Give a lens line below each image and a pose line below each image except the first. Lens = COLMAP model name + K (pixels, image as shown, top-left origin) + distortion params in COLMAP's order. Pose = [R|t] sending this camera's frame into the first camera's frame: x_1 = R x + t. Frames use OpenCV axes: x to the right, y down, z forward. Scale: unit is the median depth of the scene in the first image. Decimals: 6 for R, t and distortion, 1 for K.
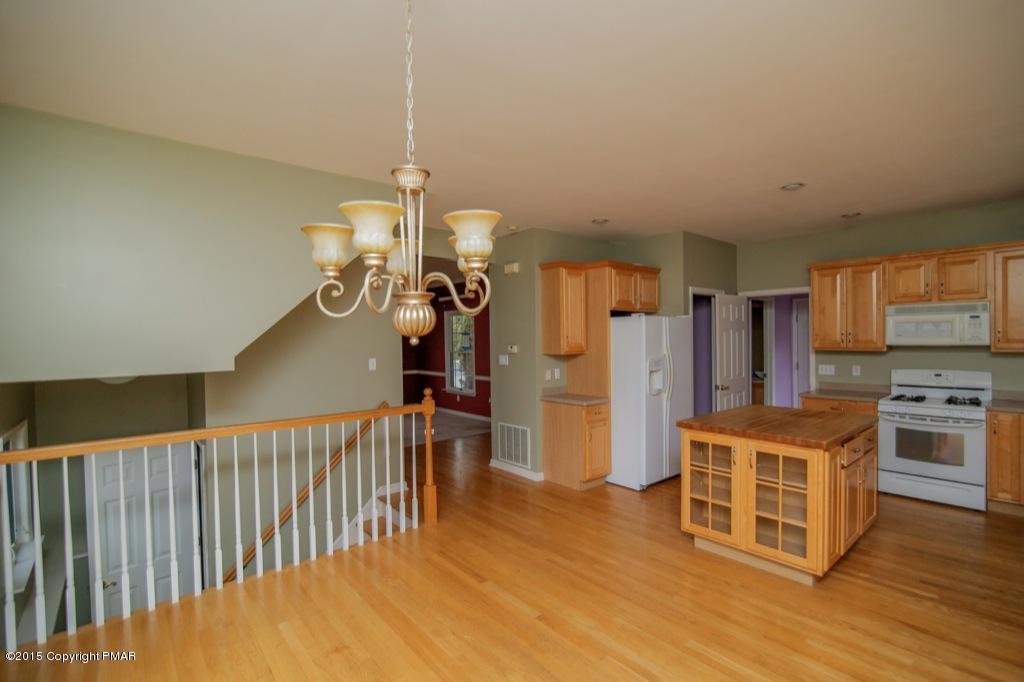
lens RADIAL K [[467.6, 0, 519.4], [0, 467.6, 341.7], [0, 0, 1]] dist [-0.018114, -0.000505]
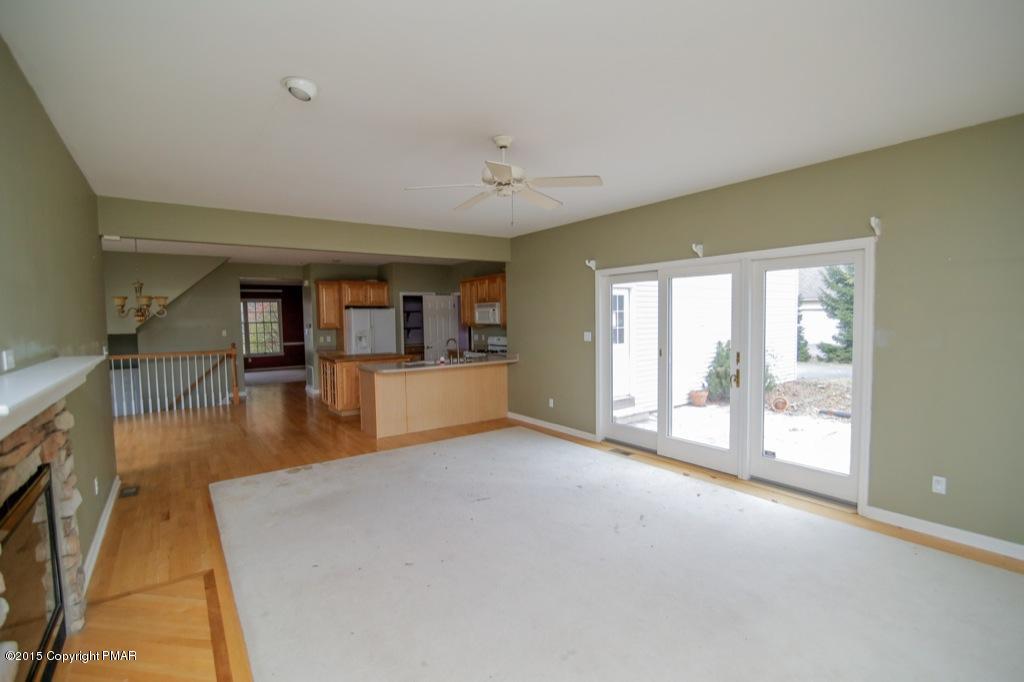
lens RADIAL K [[467.6, 0, 519.4], [0, 467.6, 341.7], [0, 0, 1]] dist [-0.018114, -0.000505]
pose [[0.996952, 0.005551, -0.077826, 1.146030], [-0.002242, 0.999092, 0.042542, -0.002229], [0.077991, -0.042238, 0.996059, -0.944629]]
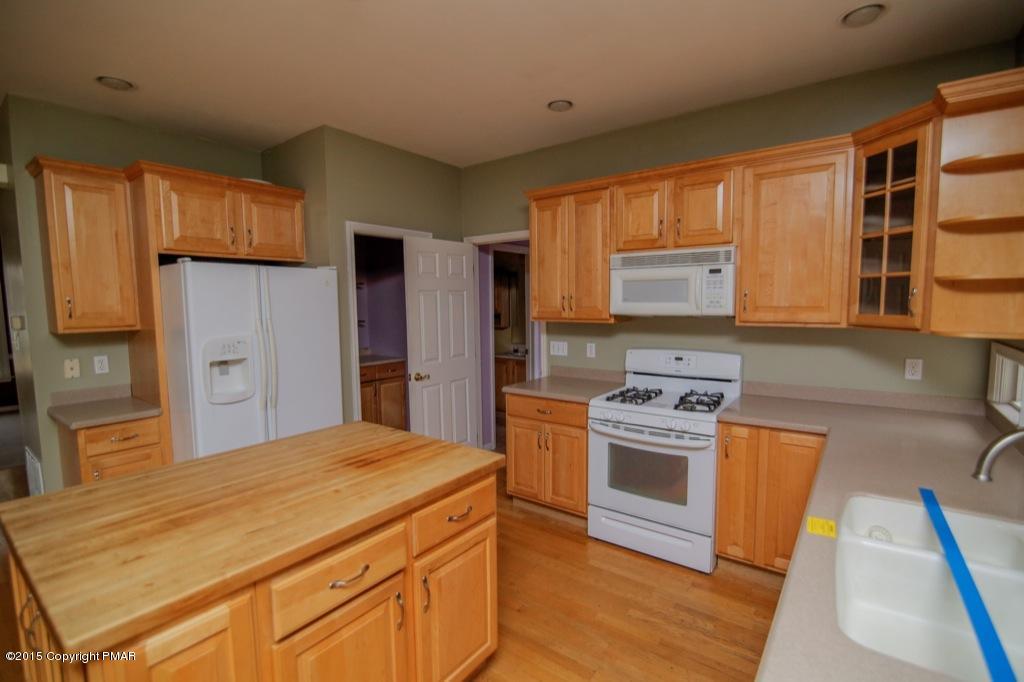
lens RADIAL K [[467.6, 0, 519.4], [0, 467.6, 341.7], [0, 0, 1]] dist [-0.018114, -0.000505]
pose [[0.975028, -0.015512, 0.221539, 0.527118], [-0.001402, 0.997108, 0.075990, -0.004563], [-0.222077, -0.074403, 0.972186, 0.384185]]
